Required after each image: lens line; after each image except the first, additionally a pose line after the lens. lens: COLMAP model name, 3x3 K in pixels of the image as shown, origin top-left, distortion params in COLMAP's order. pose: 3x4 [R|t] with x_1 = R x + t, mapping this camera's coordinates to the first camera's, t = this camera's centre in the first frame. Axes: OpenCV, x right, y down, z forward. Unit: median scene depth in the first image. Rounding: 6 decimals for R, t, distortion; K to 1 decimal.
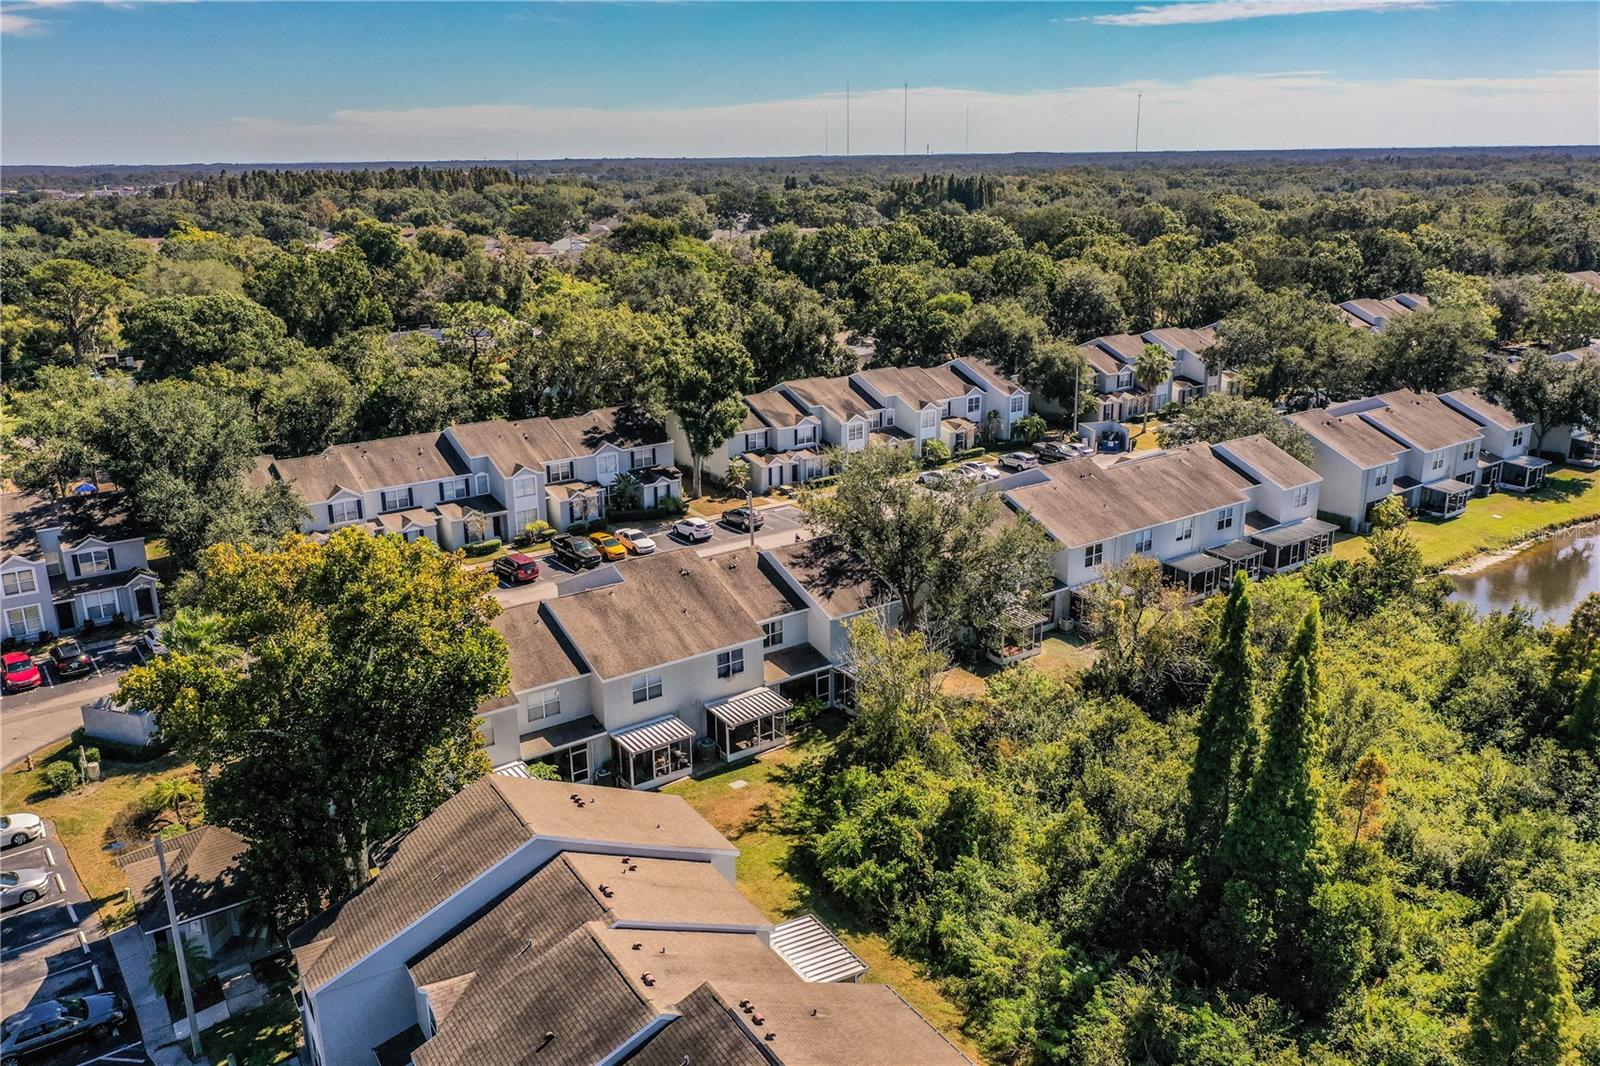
lens RADIAL K [[1258.0, 0, 800.0], [0, 1258.0, 533.0], [0, 0, 1]] dist [0.001296, 0.000072]
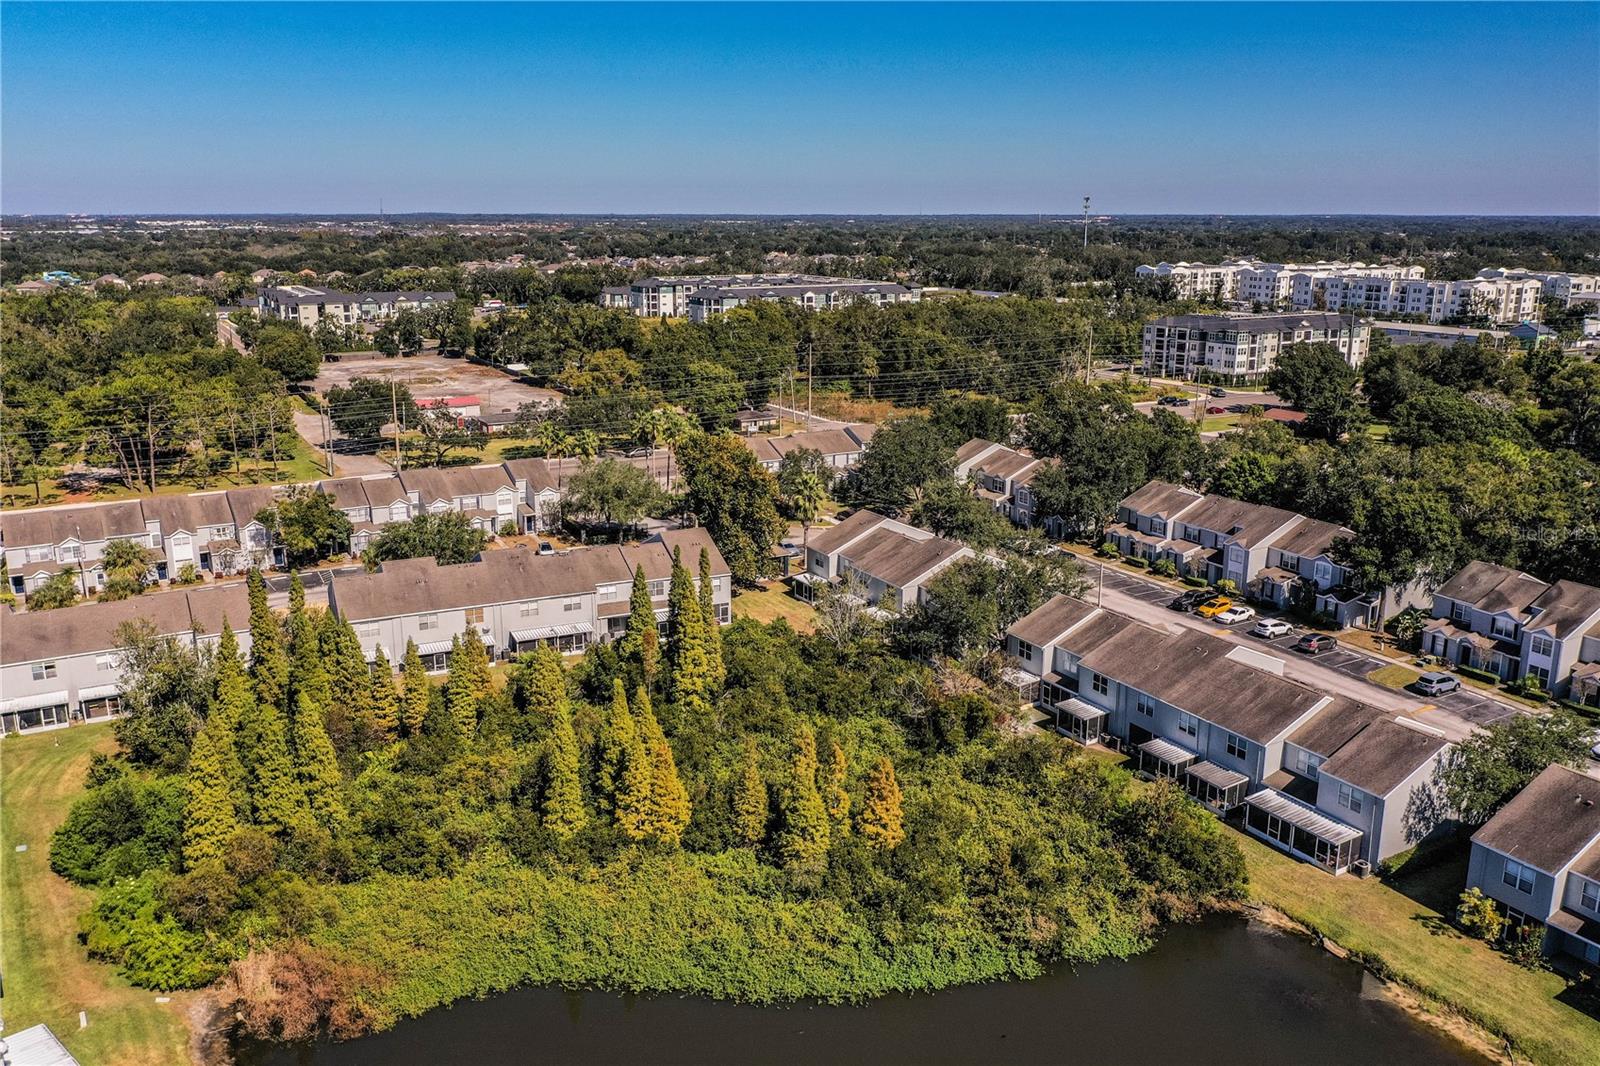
lens RADIAL K [[1256.9, 0, 800.0], [0, 1256.9, 533.0], [0, 0, 1]] dist [0.007535, -0.001738]
pose [[-0.117934, 0.256942, -0.959204, 1.238030], [-0.284649, 0.916662, 0.280544, -0.332499], [0.951350, 0.306123, -0.034968, 0.636495]]
